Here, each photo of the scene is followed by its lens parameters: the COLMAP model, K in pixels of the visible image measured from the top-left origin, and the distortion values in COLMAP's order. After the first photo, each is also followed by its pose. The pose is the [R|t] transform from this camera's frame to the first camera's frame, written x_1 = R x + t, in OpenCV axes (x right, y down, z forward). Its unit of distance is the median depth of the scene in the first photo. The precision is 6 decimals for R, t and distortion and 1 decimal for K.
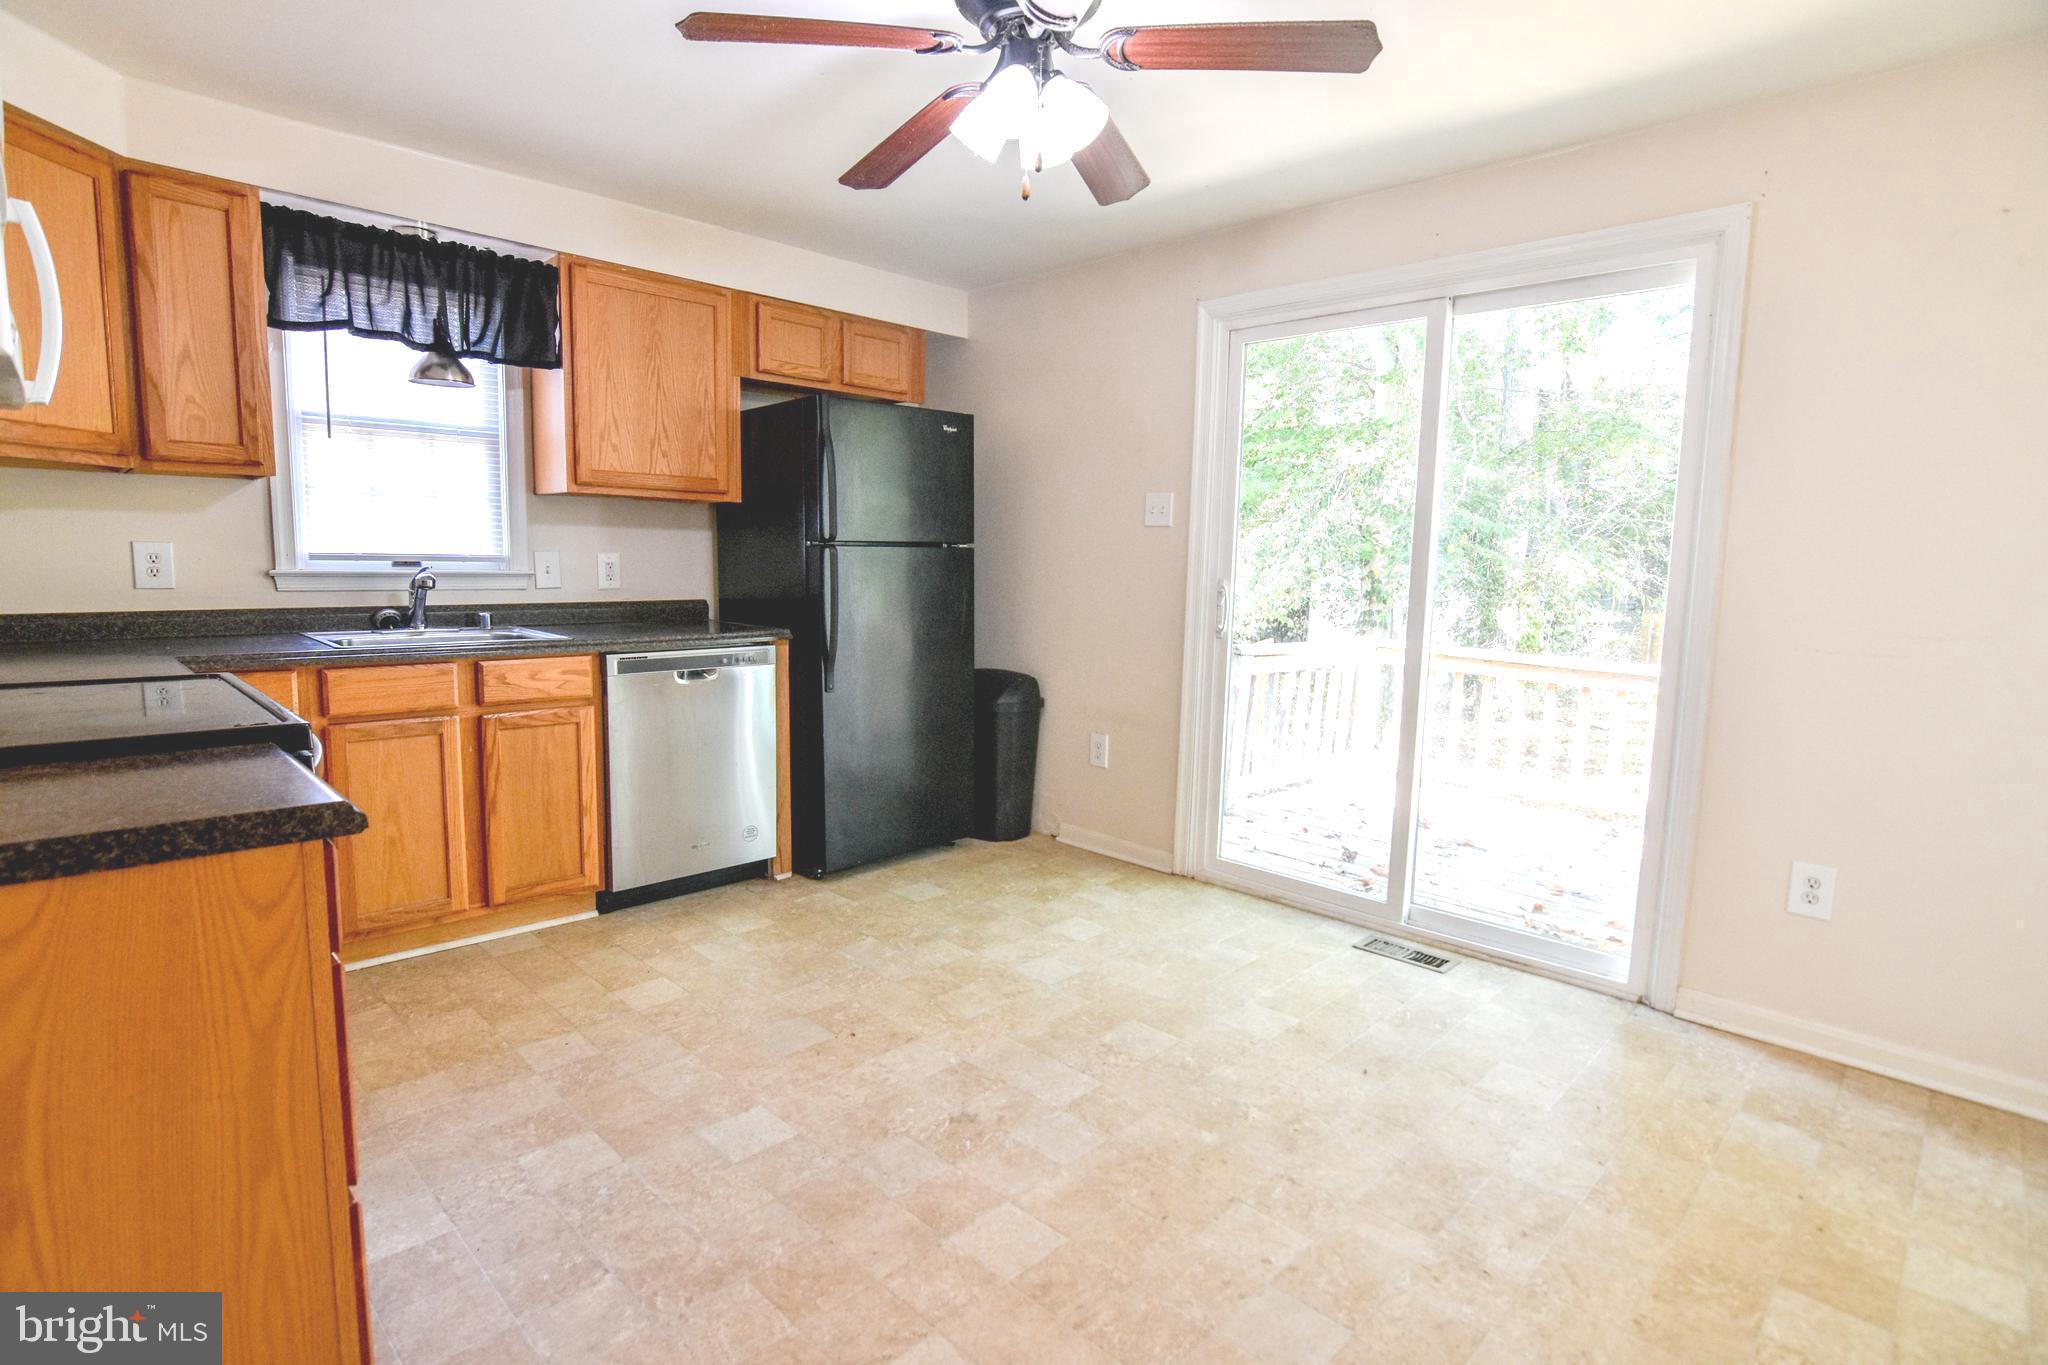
lens RADIAL K [[999.2, 0, 1022.2], [0, 999.2, 680.2], [0, 0, 1]] dist [-0.028445, 0.006670]
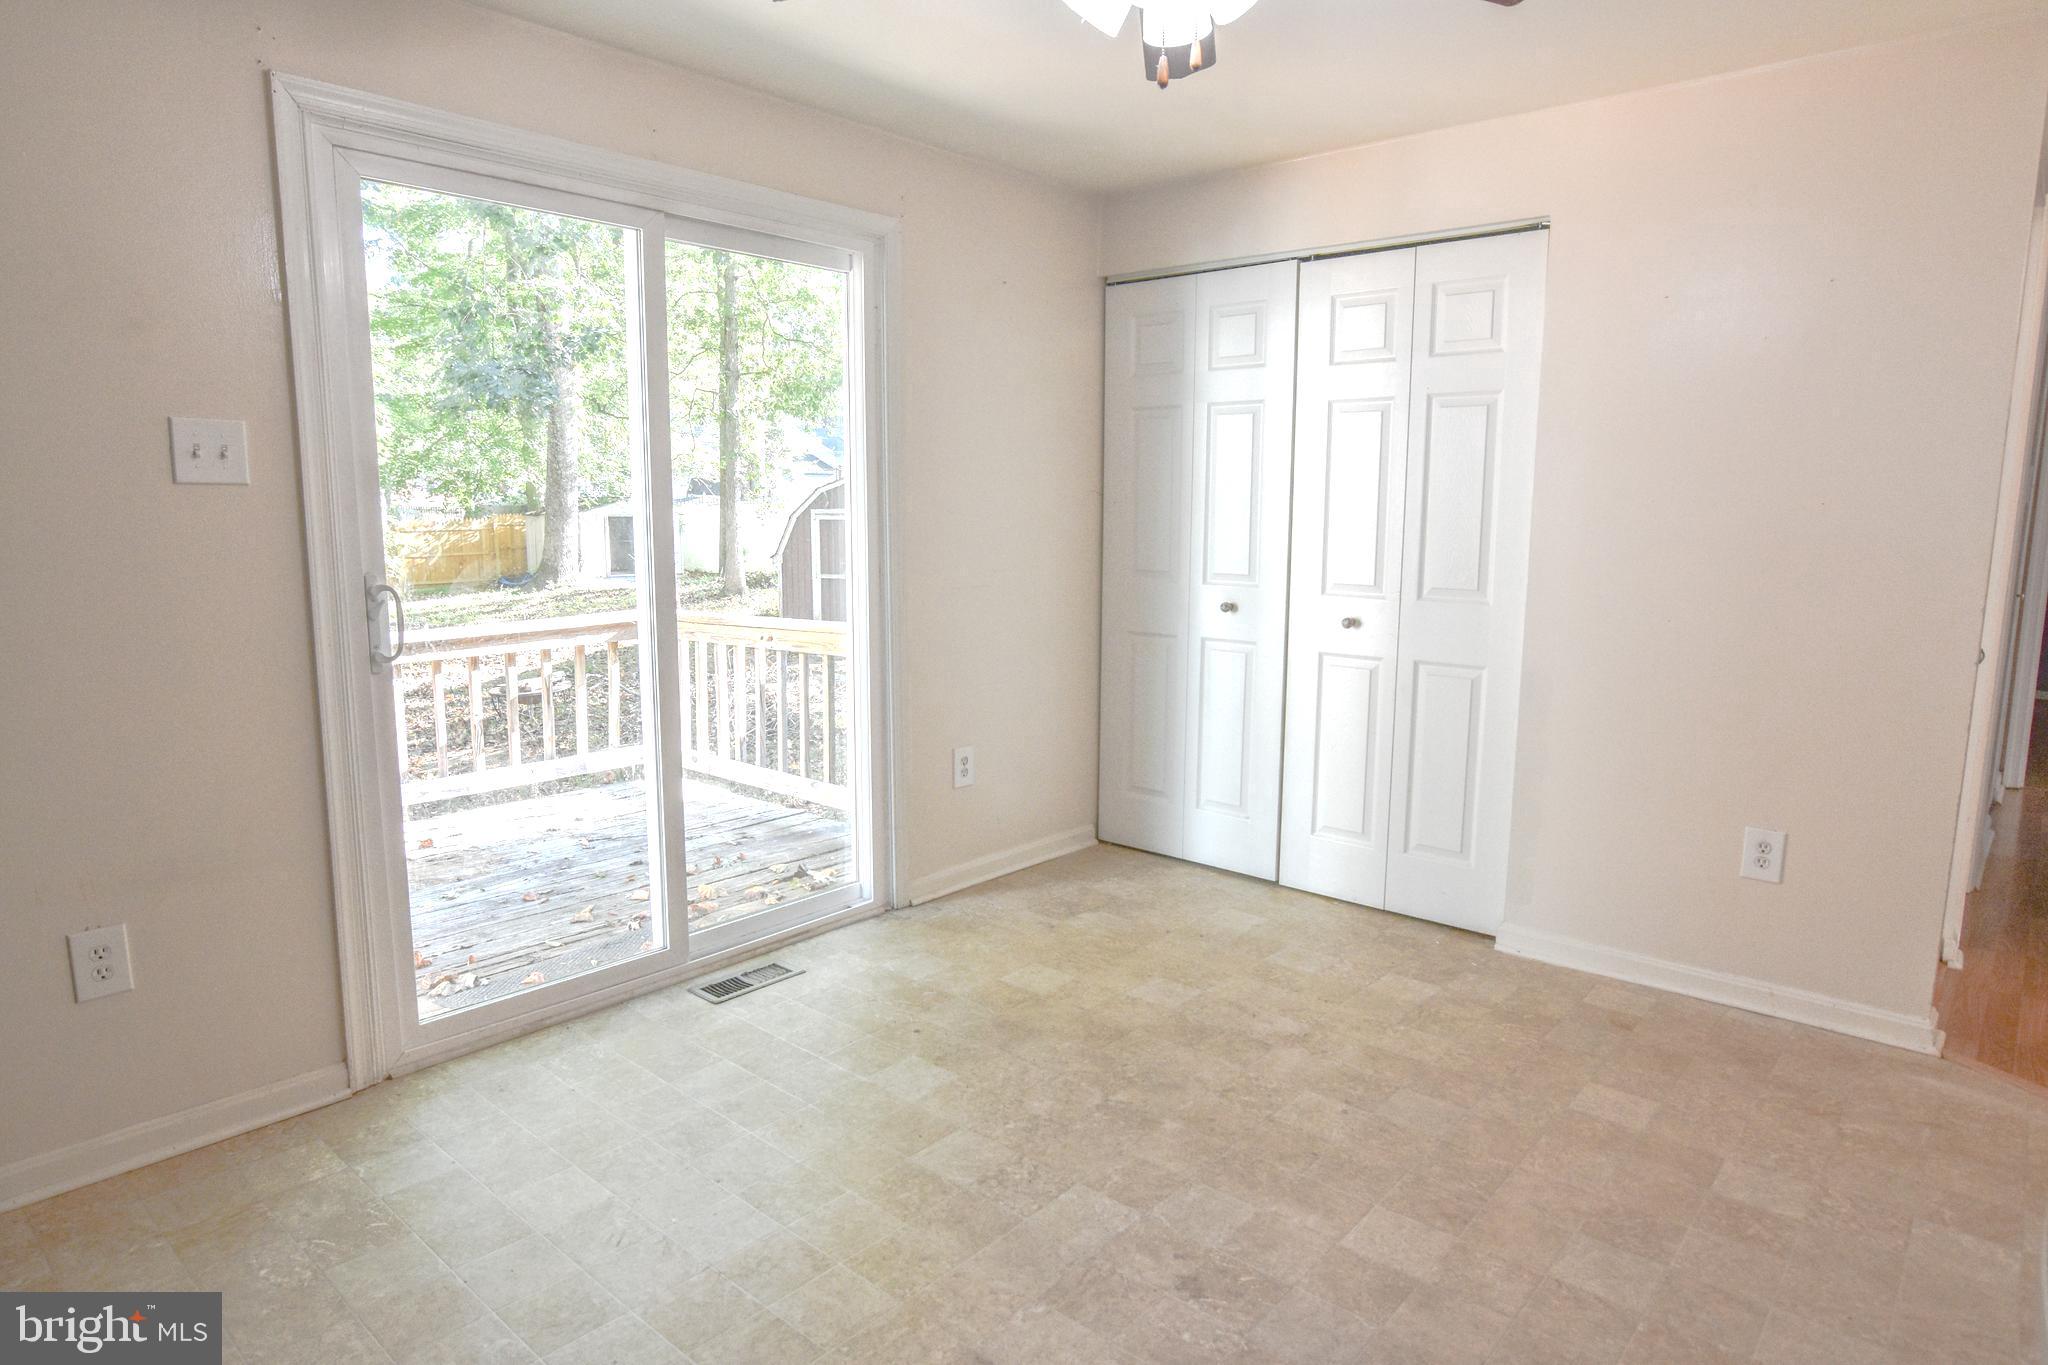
lens RADIAL K [[1174.9, 0, 1024.0], [0, 1174.9, 682.5], [0, 0, 1]] dist [-0.031042, -0.000398]
pose [[-0.044148, -0.172094, 0.984091, -0.688973], [0.118571, 0.977186, 0.176205, -0.155278], [-0.991964, 0.124463, -0.022736, 0.867947]]
